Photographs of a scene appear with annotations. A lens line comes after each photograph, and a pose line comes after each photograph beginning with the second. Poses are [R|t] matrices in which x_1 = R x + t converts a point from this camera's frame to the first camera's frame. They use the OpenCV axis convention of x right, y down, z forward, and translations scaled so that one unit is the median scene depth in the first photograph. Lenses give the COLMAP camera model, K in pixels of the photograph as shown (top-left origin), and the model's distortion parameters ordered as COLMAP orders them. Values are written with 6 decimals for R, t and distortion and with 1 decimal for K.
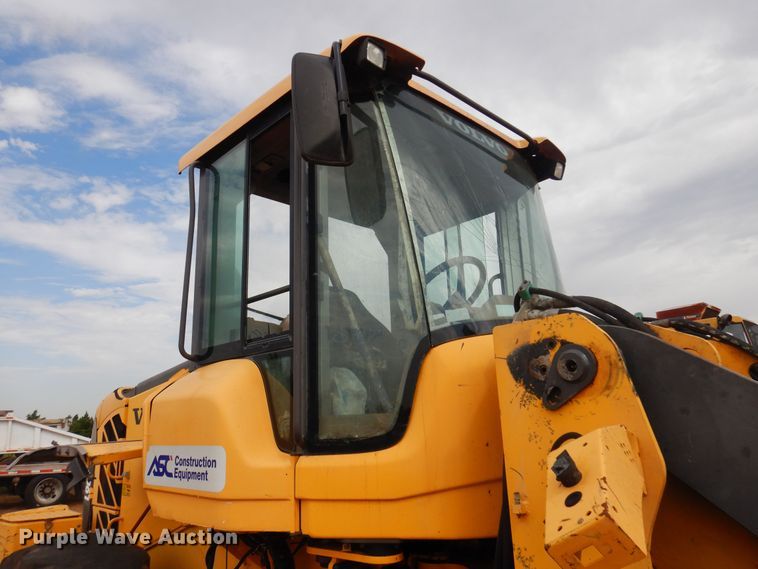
lens RADIAL K [[540.5, 0, 380.0], [0, 540.5, 284.1], [0, 0, 1]] dist [0.012048, 0.001139]
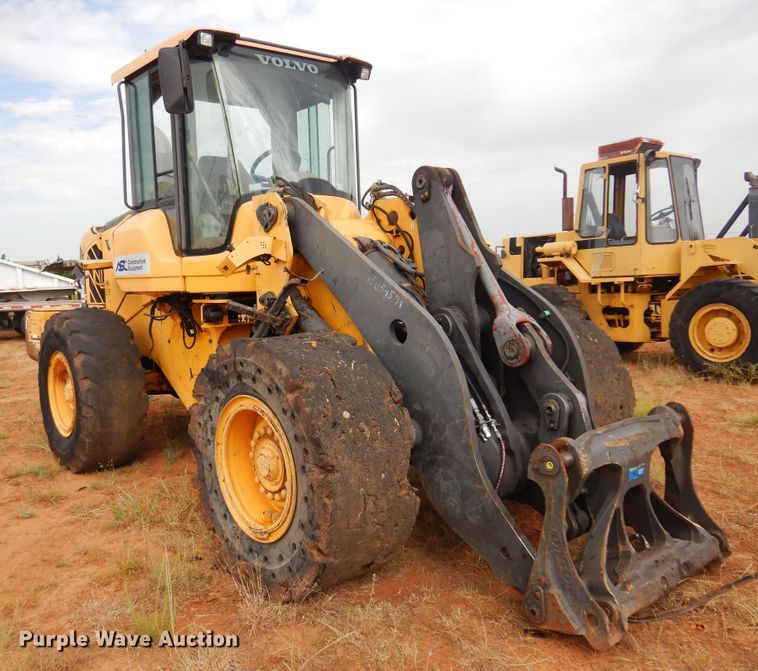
lens RADIAL K [[658.8, 0, 338.5], [0, 658.8, 312.6], [0, 0, 1]] dist [0.006587, -0.014757]
pose [[0.996357, 0.000638, -0.085278, 0.484707], [0.026296, 0.948948, 0.314335, -0.189842], [0.081125, -0.315432, 0.945474, -1.033966]]
